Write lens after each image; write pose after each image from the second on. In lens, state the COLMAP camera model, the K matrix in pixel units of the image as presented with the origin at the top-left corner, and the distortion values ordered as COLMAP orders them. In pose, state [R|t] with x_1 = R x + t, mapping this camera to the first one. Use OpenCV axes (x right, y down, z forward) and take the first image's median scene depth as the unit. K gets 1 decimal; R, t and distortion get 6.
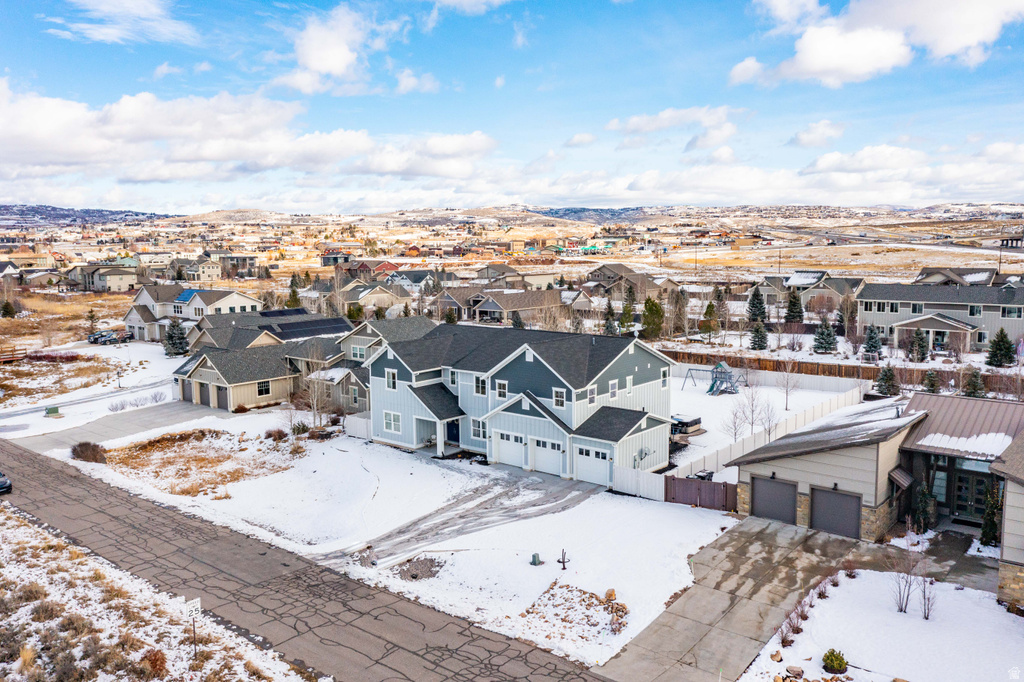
lens RADIAL K [[813.3, 0, 494.0], [0, 813.3, 244.5], [0, 0, 1]] dist [0.004661, -0.008780]
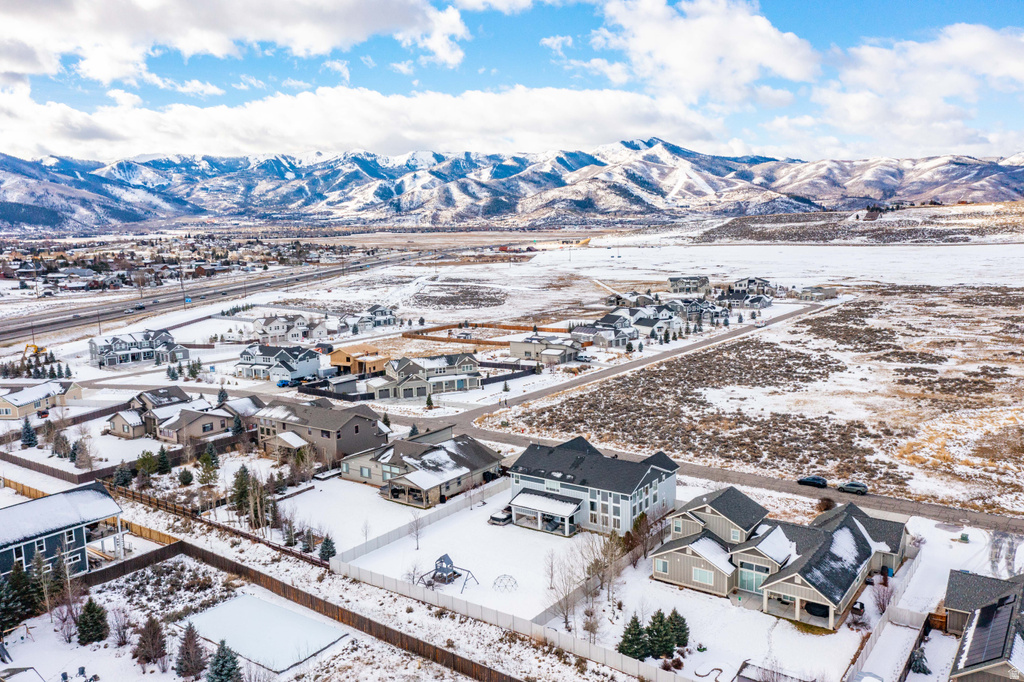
lens RADIAL K [[813.3, 0, 512.5], [0, 813.3, 323.4], [0, 0, 1]] dist [0.004661, -0.008780]
pose [[-0.995960, 0.048593, -0.075513, 0.378505], [0.037956, 0.989926, 0.136405, -0.506659], [0.081381, 0.132988, -0.987771, 3.221819]]
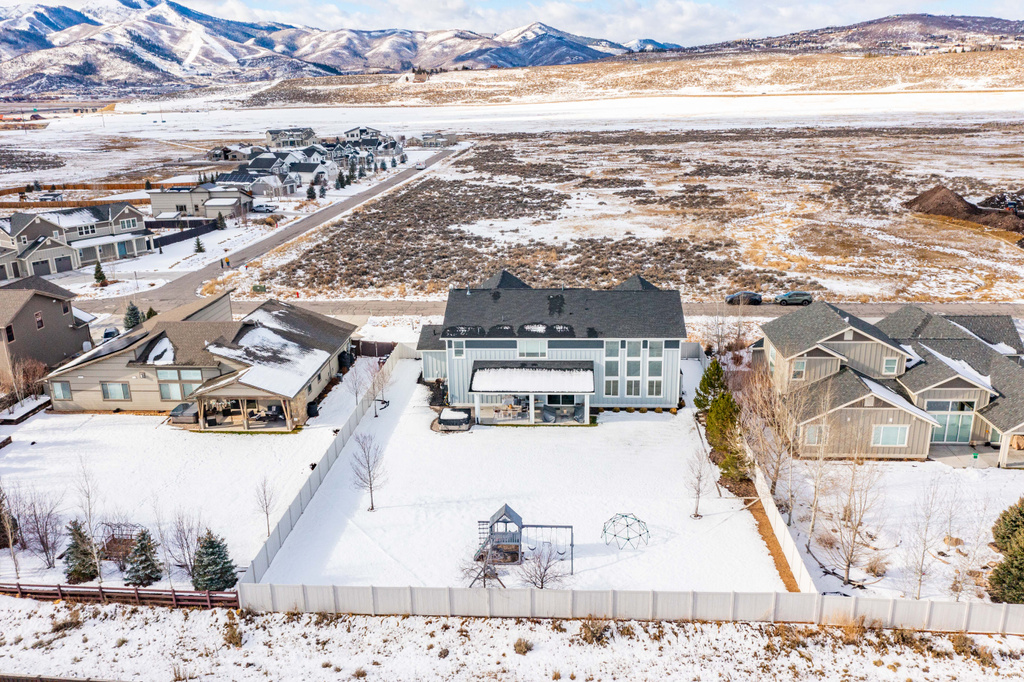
lens RADIAL K [[813.3, 0, 507.5], [0, 813.3, 341.0], [0, 0, 1]] dist [0.004661, -0.008780]
pose [[-0.804581, 0.206711, -0.556705, 0.843192], [0.023839, 0.947949, 0.317529, -0.210055], [0.593365, 0.242206, -0.767629, 2.153723]]
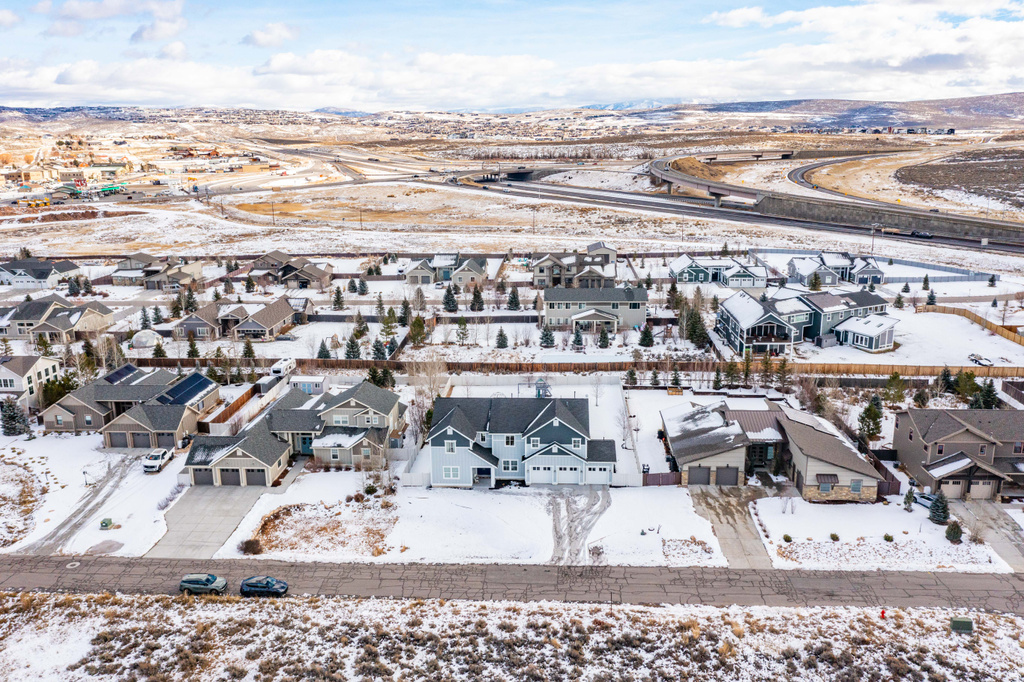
lens RADIAL K [[813.3, 0, 509.2], [0, 813.3, 346.3], [0, 0, 1]] dist [0.004661, -0.008780]
pose [[0.798781, -0.145108, 0.583860, -1.070157], [0.005080, 0.972069, 0.234640, -0.447547], [-0.601600, -0.184460, 0.777208, -0.267967]]
